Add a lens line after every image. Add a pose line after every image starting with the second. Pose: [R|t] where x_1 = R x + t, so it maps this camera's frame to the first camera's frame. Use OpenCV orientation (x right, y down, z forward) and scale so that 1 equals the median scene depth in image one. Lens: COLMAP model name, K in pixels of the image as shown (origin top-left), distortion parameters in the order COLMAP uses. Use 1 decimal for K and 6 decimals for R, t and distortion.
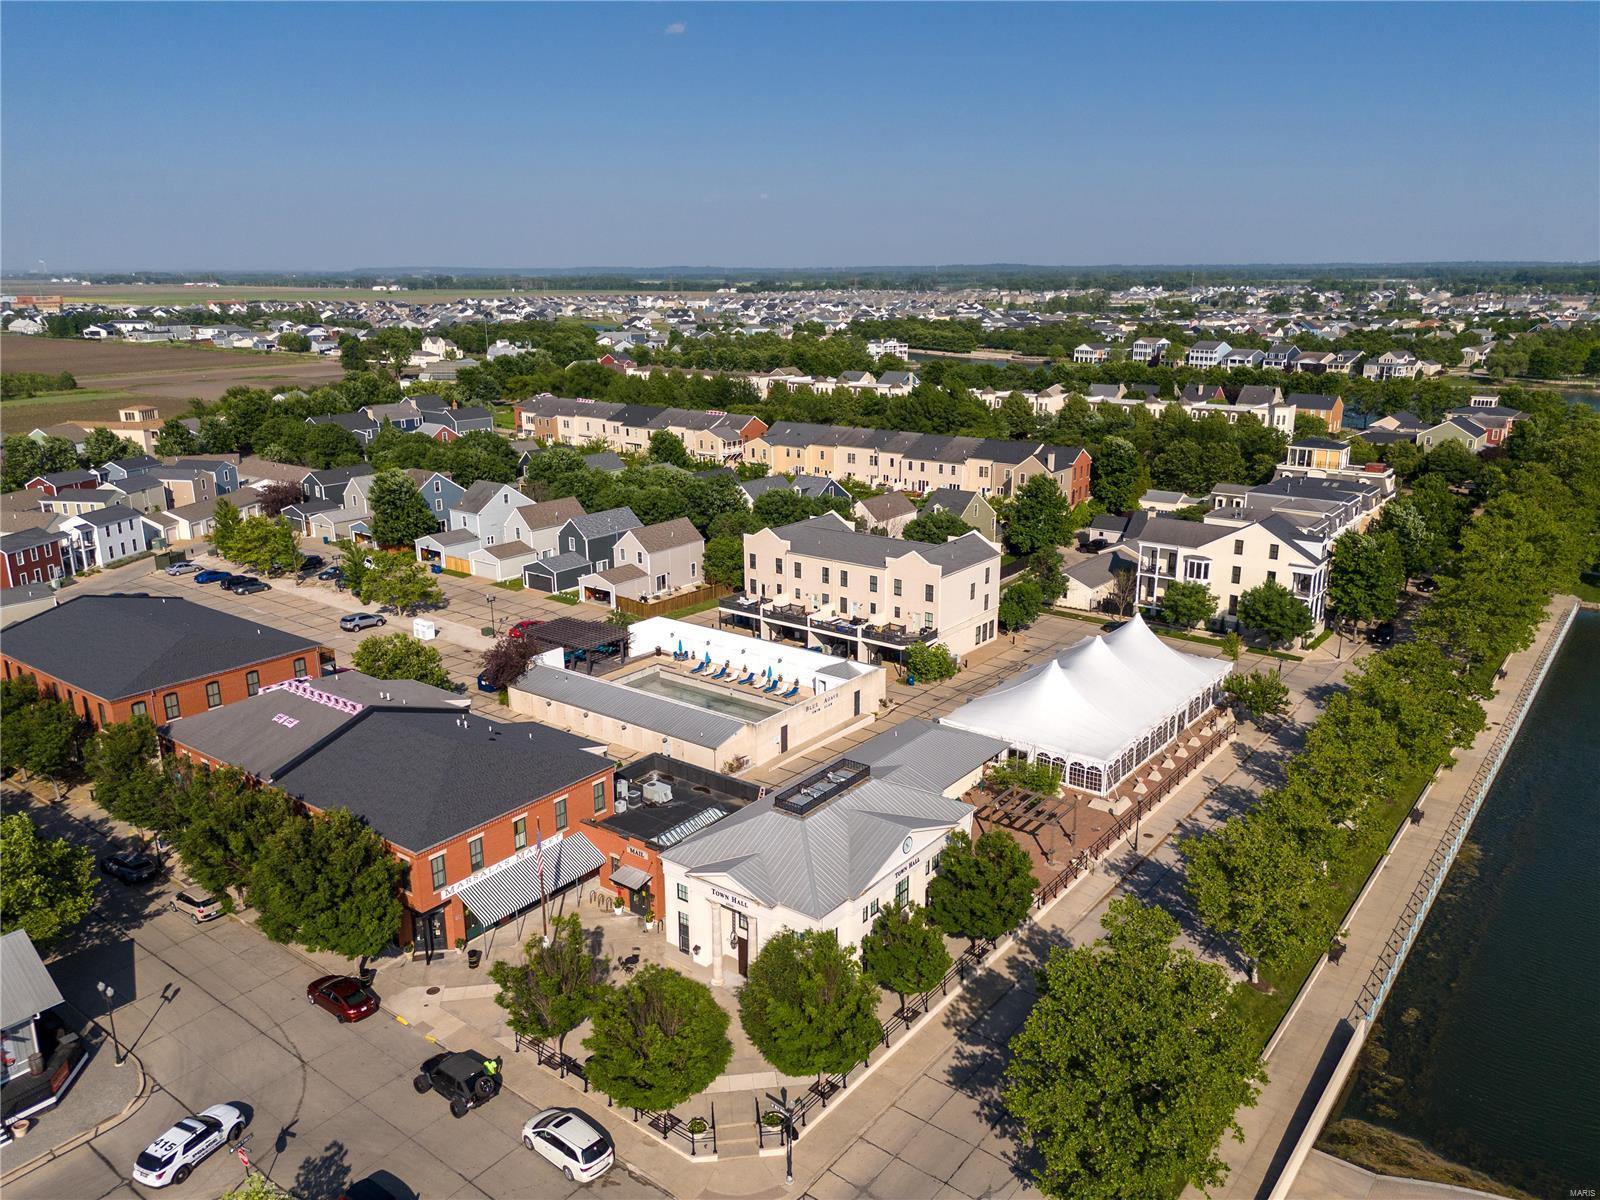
lens RADIAL K [[1183.6, 0, 796.4], [0, 1183.6, 587.6], [0, 0, 1]] dist [0.070583, -0.060906]
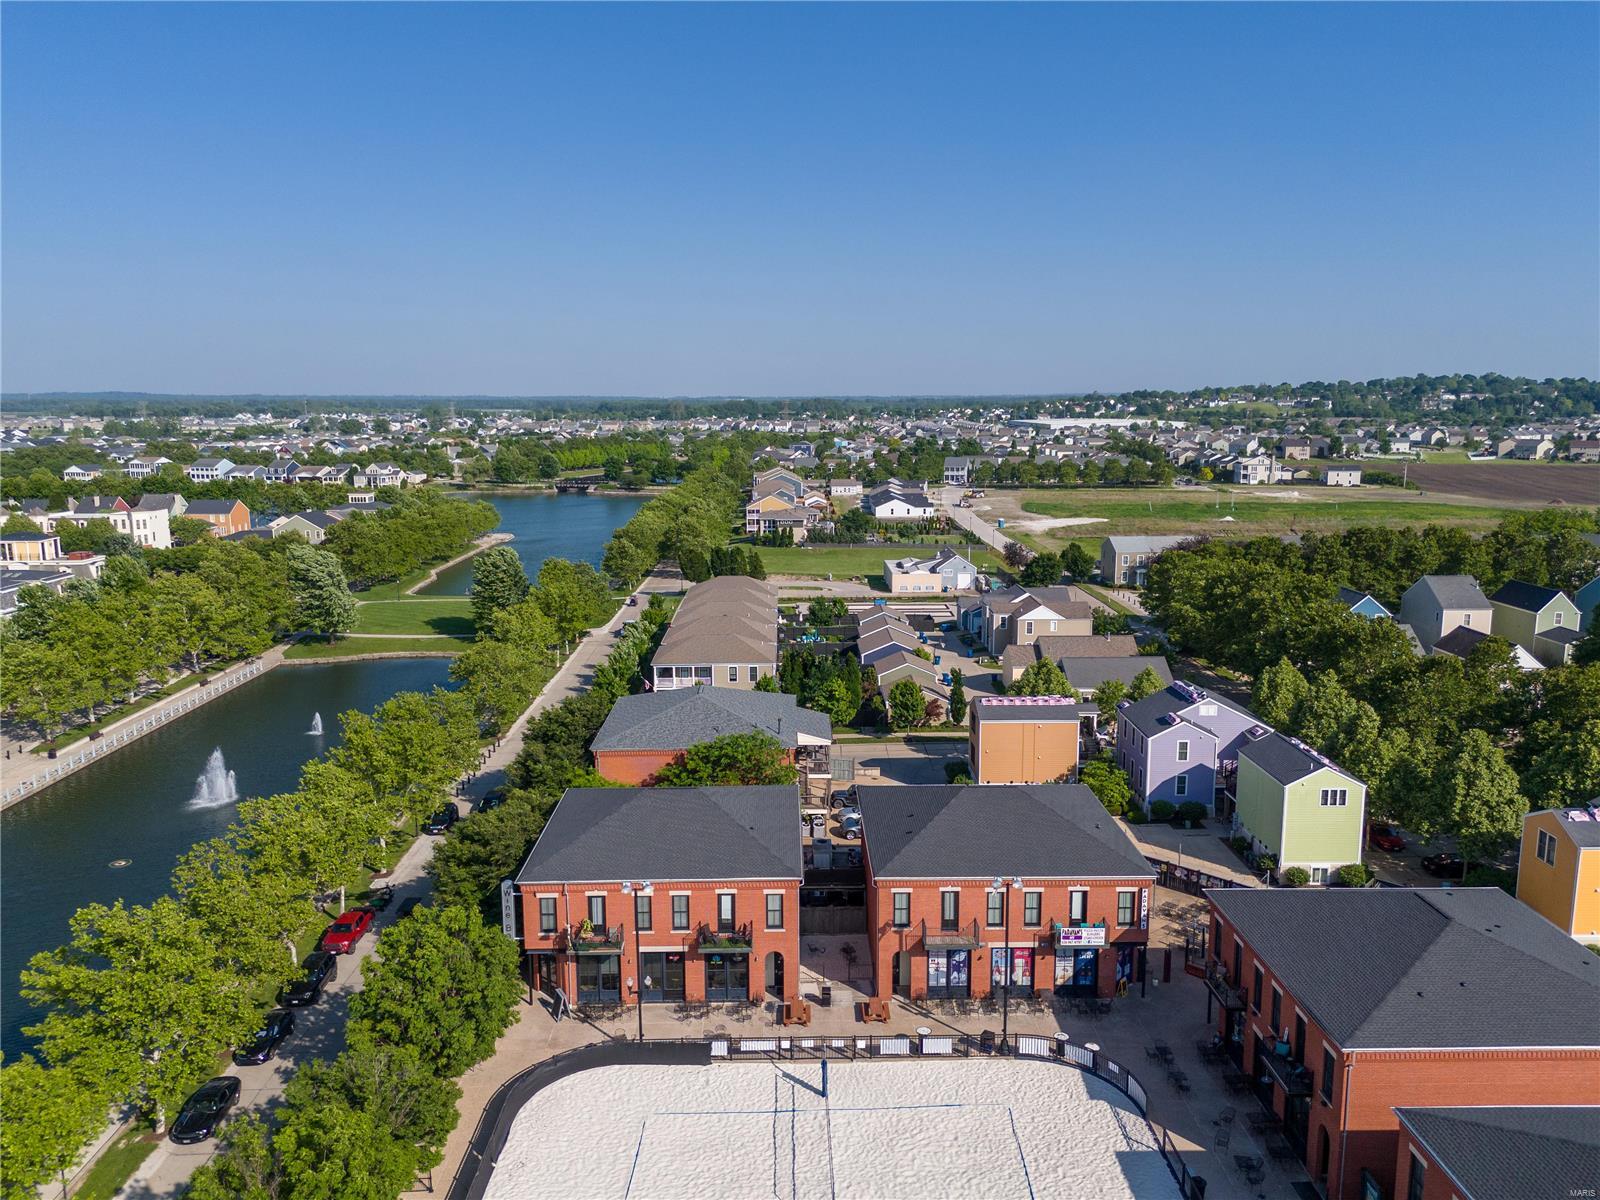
lens RADIAL K [[1183.6, 0, 803.9], [0, 1183.6, 595.7], [0, 0, 1]] dist [0.070583, -0.060906]
pose [[0.783831, -0.102199, 0.612506, 0.386200], [0.161829, 0.985899, -0.042594, 0.084525], [-0.599516, 0.132508, 0.789317, -0.175119]]
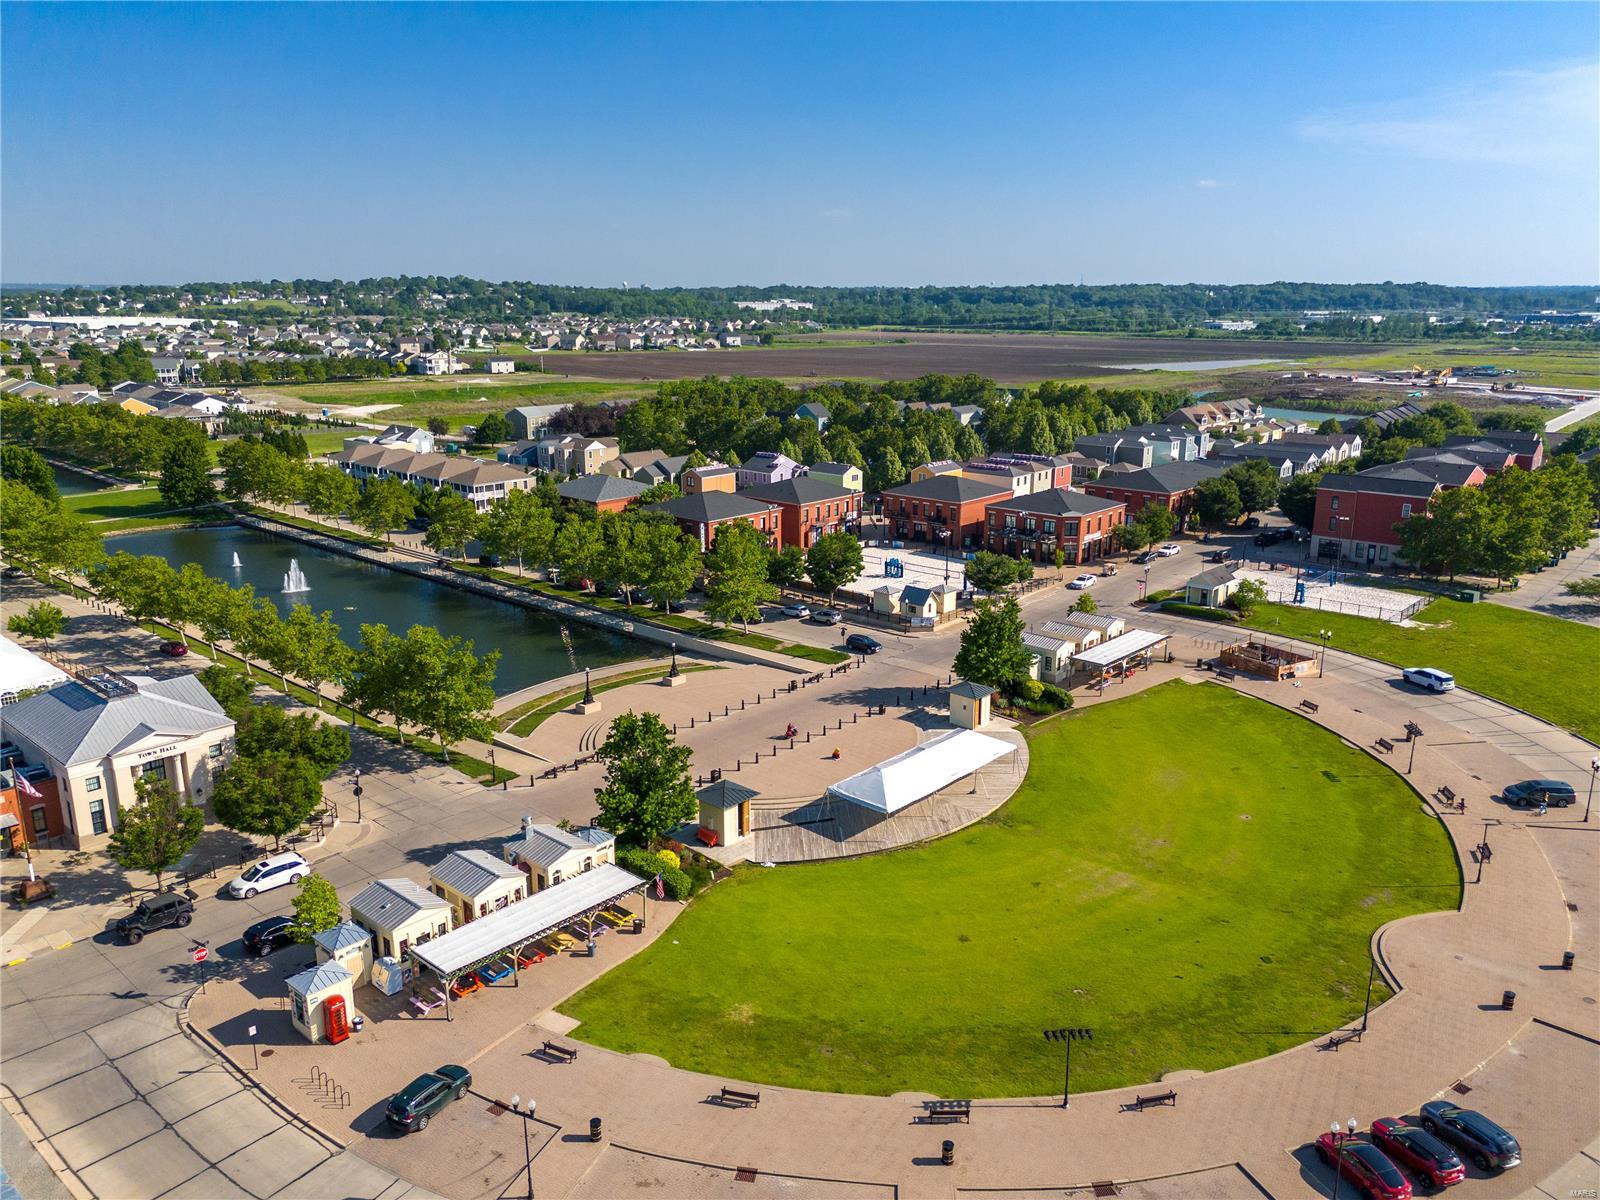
lens RADIAL K [[1183.6, 0, 799.9], [0, 1183.6, 601.2], [0, 0, 1]] dist [0.070583, -0.060906]
pose [[0.083939, -0.248601, 0.964962, -0.582304], [0.256550, 0.941126, 0.220144, -0.005747], [-0.962879, 0.229082, 0.142775, 0.030870]]
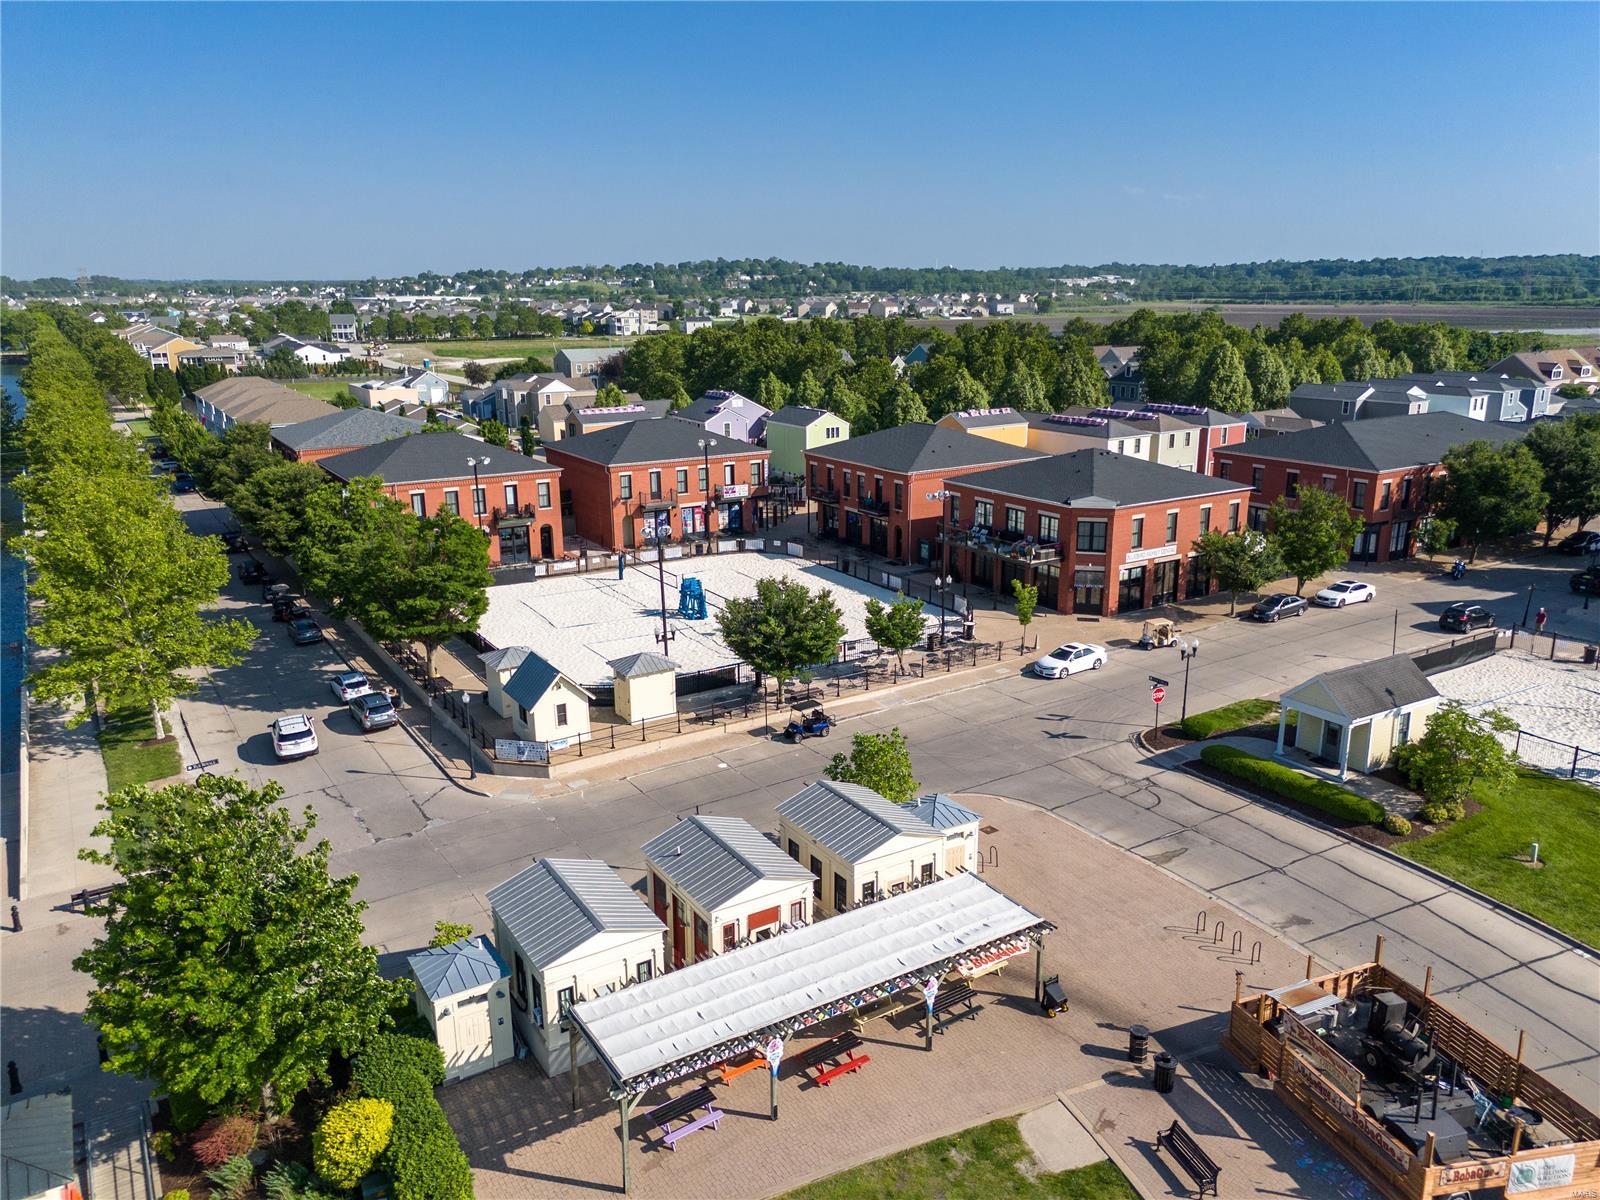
lens RADIAL K [[1183.6, 0, 805.7], [0, 1183.6, 604.8], [0, 0, 1]] dist [0.070583, -0.060906]
pose [[0.349554, -0.245117, 0.904284, 0.078998], [0.248016, 0.954948, 0.162979, 0.171277], [-0.903493, 0.167307, 0.394599, -0.172003]]
